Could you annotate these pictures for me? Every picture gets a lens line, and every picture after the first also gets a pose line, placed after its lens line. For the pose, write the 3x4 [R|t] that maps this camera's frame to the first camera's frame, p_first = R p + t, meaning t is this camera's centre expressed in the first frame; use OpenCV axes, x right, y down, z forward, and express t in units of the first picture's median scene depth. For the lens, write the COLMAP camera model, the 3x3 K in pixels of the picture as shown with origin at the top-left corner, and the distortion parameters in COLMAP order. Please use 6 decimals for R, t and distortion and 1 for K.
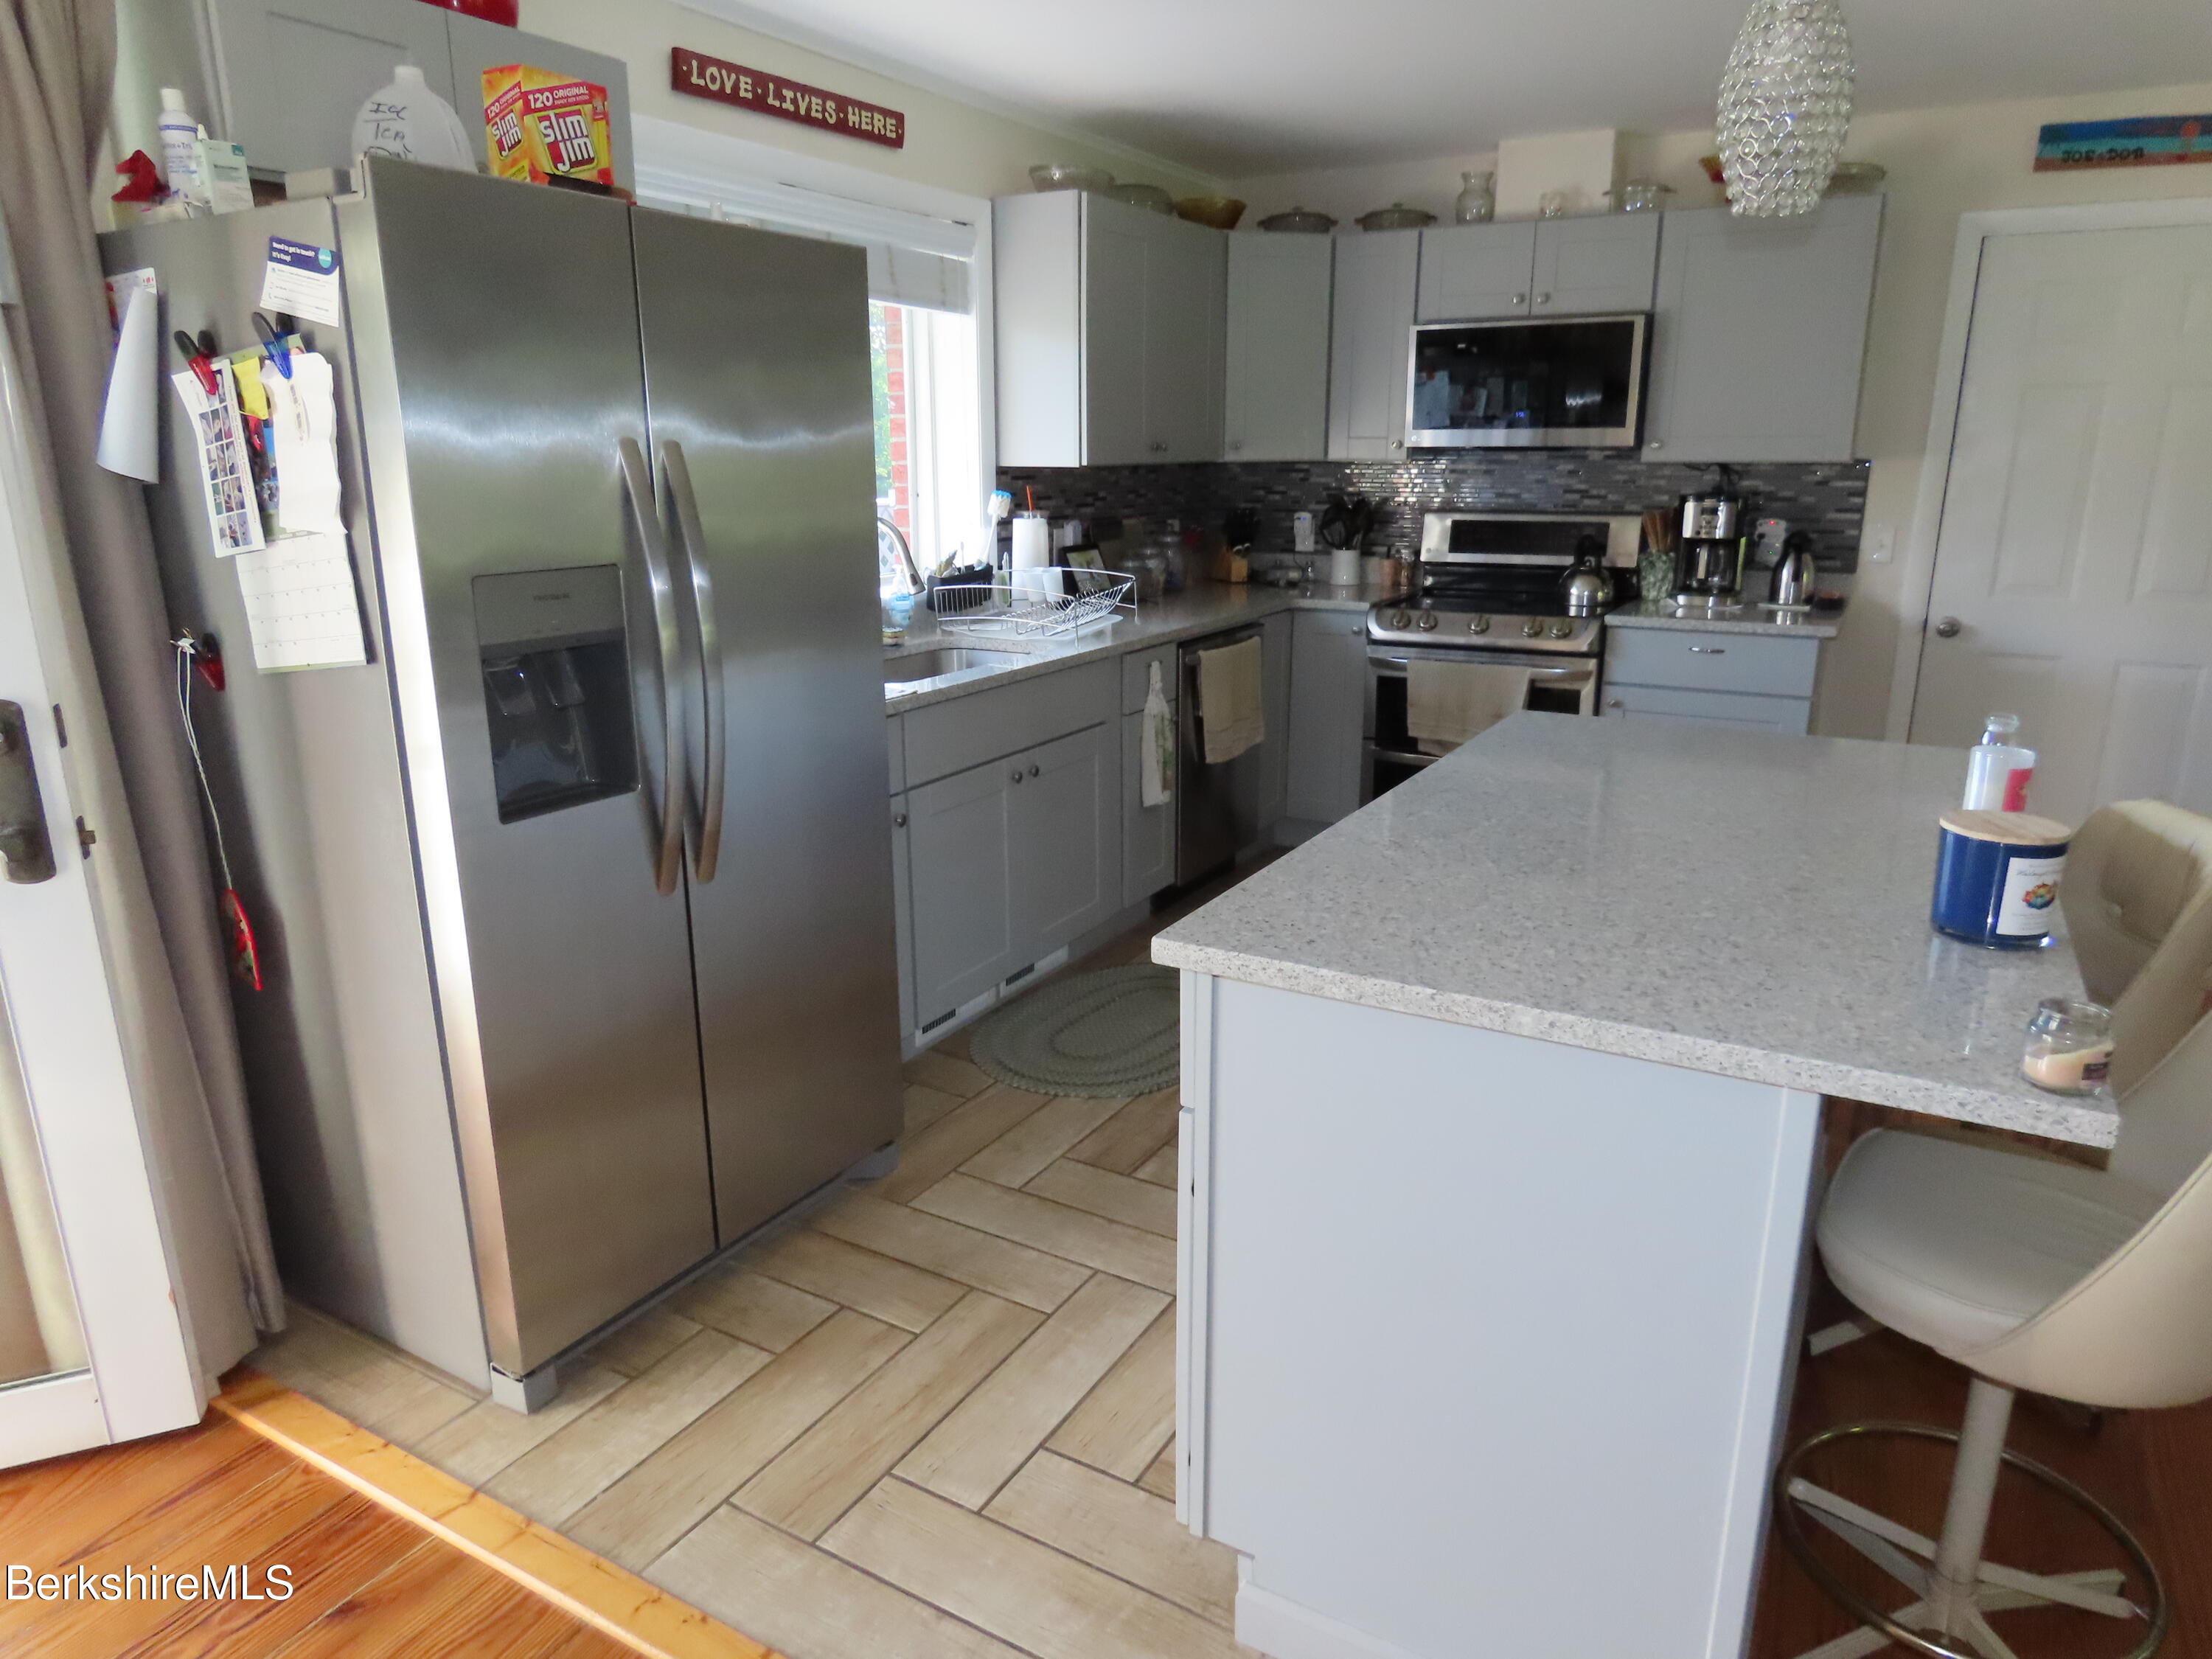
lens RADIAL K [[1396.1, 0, 1108.2], [0, 1396.1, 832.3], [0, 0, 1]] dist [-0.017771, 0.002611]
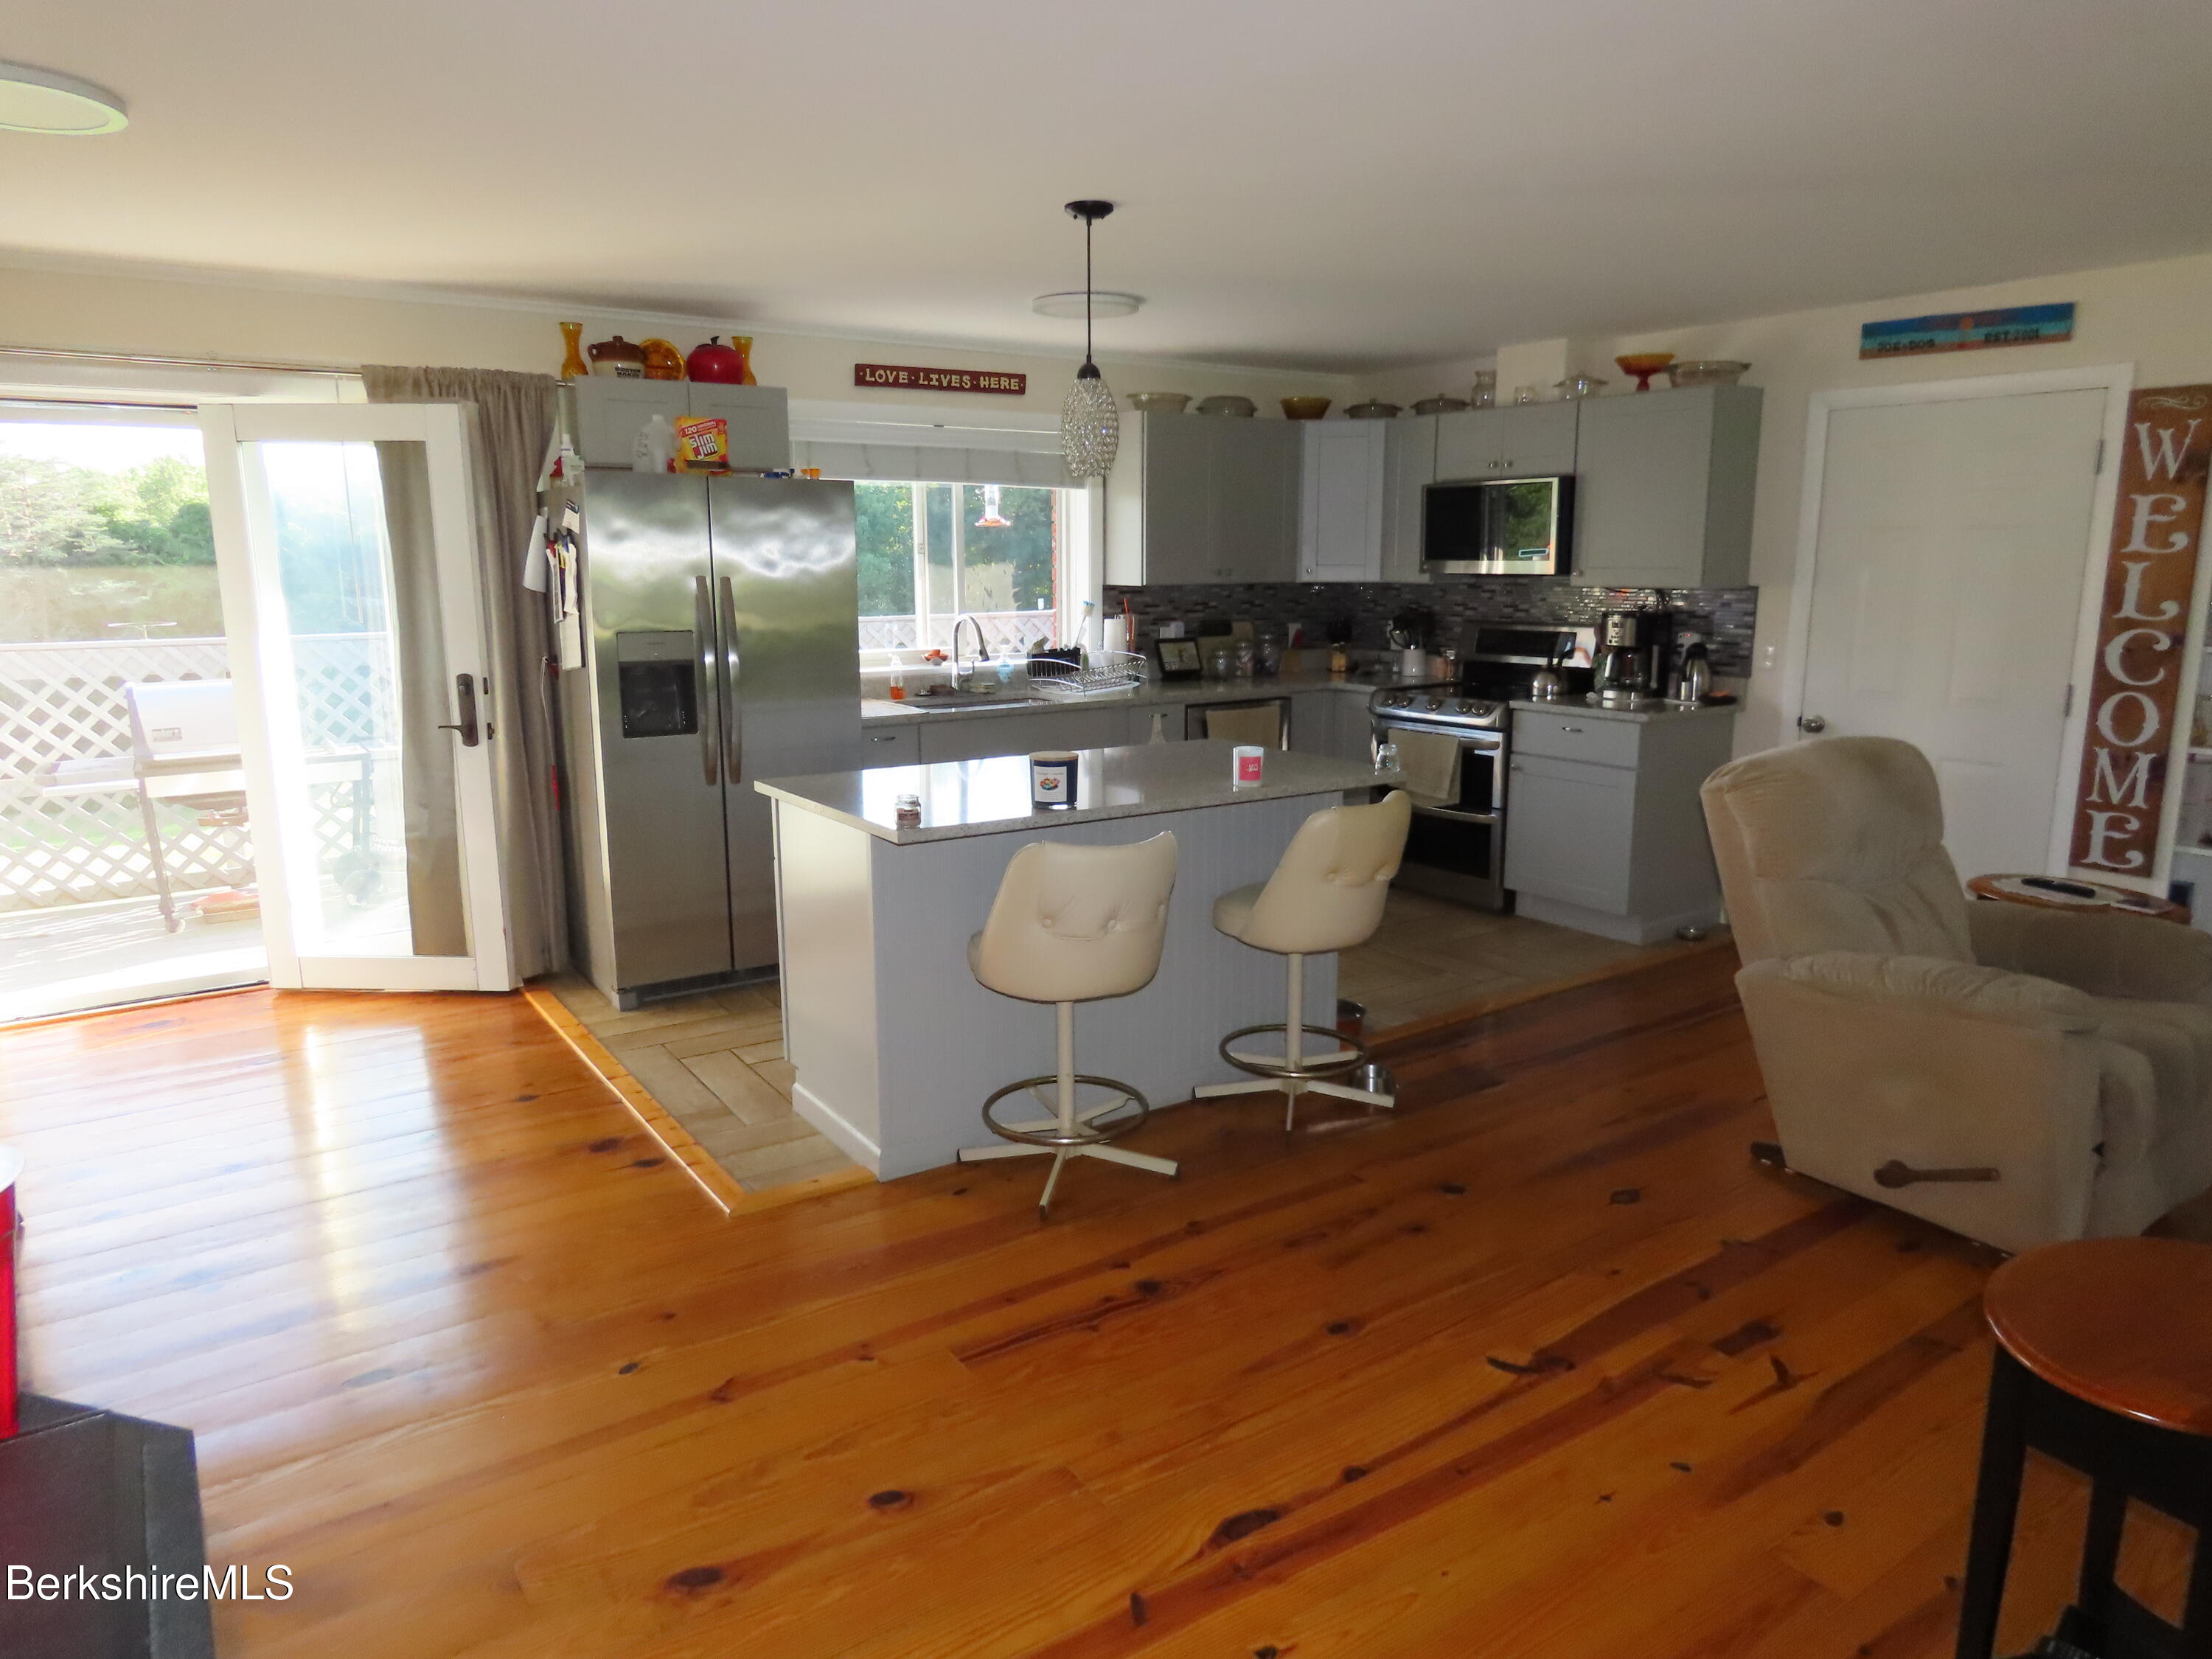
lens RADIAL K [[1396.1, 0, 1106.5], [0, 1396.1, 827.1], [0, 0, 1]] dist [-0.017771, 0.002611]
pose [[0.900642, 0.085395, -0.426089, 0.622925], [-0.117511, 0.991832, -0.049610, 0.078518], [0.418372, 0.094752, 0.903320, -0.365049]]
